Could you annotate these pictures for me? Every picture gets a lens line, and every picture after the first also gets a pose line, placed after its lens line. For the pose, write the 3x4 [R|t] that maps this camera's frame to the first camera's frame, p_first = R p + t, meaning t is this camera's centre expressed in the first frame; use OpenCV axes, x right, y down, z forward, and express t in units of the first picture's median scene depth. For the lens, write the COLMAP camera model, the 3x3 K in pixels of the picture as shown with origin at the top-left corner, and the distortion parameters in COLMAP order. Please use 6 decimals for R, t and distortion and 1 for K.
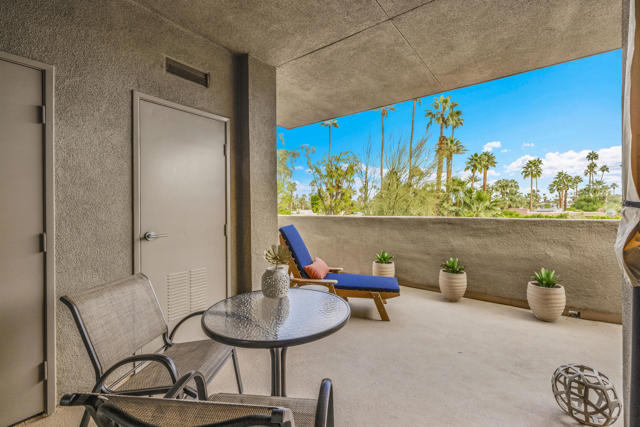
lens RADIAL K [[280.4, 0, 325.8], [0, 280.4, 209.9], [0, 0, 1]] dist [0.000205, 0.000907]
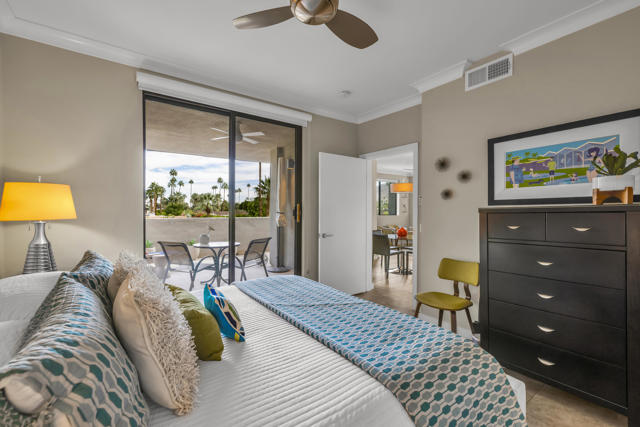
lens RADIAL K [[275.9, 0, 320.4], [0, 275.9, 210.3], [0, 0, 1]] dist [0.001224, -0.000346]
pose [[0.303878, 0.015183, 0.952590, -0.158776], [-0.000411, 0.999875, -0.015806, 0.000742], [-0.952711, 0.004411, 0.303847, -0.061576]]
